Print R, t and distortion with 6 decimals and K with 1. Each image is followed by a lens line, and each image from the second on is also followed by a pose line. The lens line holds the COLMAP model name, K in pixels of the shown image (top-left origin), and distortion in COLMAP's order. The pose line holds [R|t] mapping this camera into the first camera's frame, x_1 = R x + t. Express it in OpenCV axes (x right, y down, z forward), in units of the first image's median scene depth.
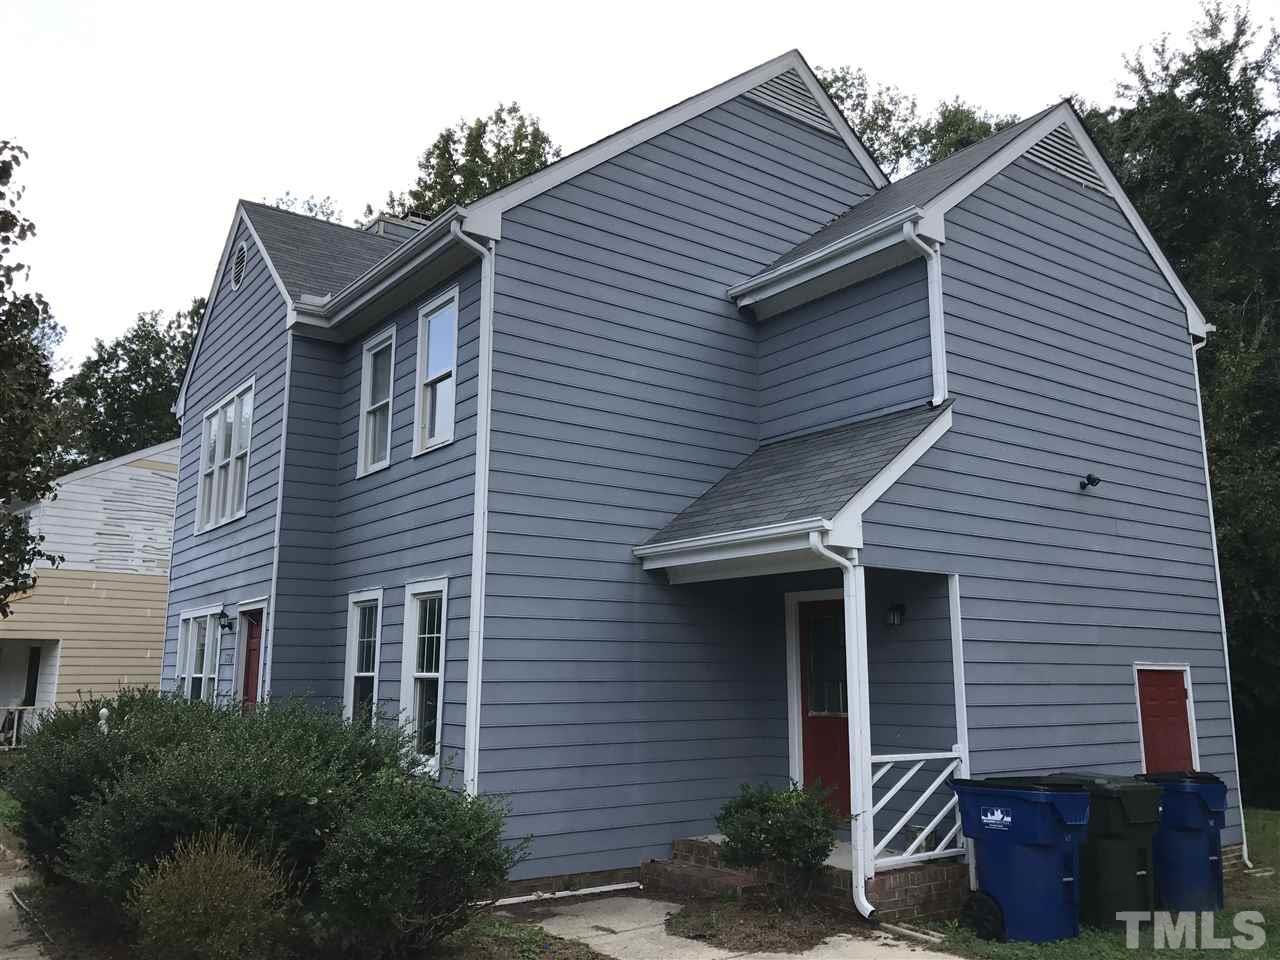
lens RADIAL K [[1039.3, 0, 638.1], [0, 1039.3, 483.1], [0, 0, 1]] dist [0.046199, -0.063032]
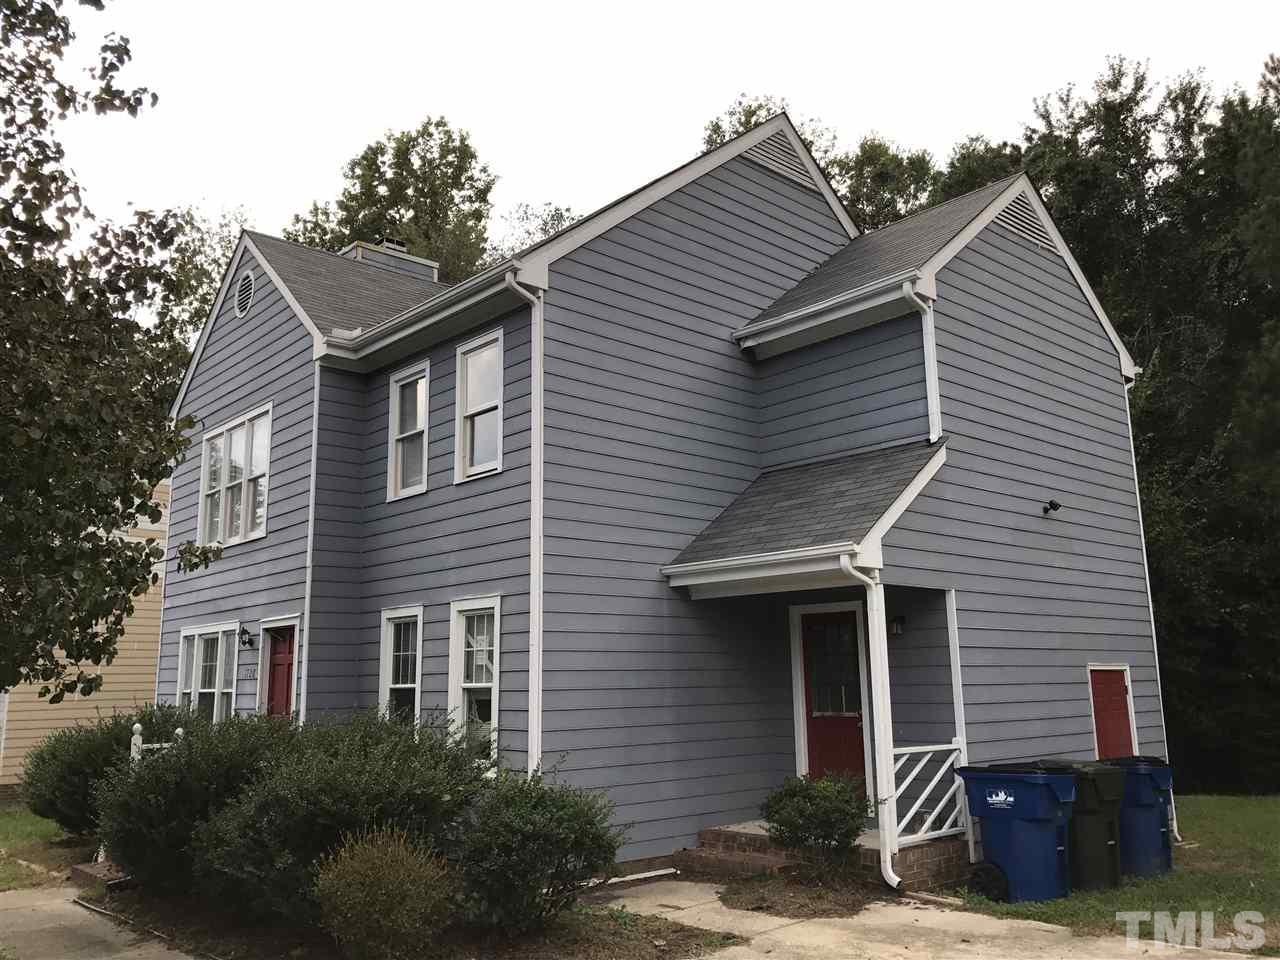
lens RADIAL K [[1042.5, 0, 640.0], [0, 1042.5, 480.0], [0, 0, 1]] dist [0.045222, -0.058469]
pose [[0.994552, 0.002366, 0.104214, -0.138721], [-0.001433, 0.999958, -0.009029, -0.019778], [-0.104231, 0.008831, 0.994514, -0.099996]]
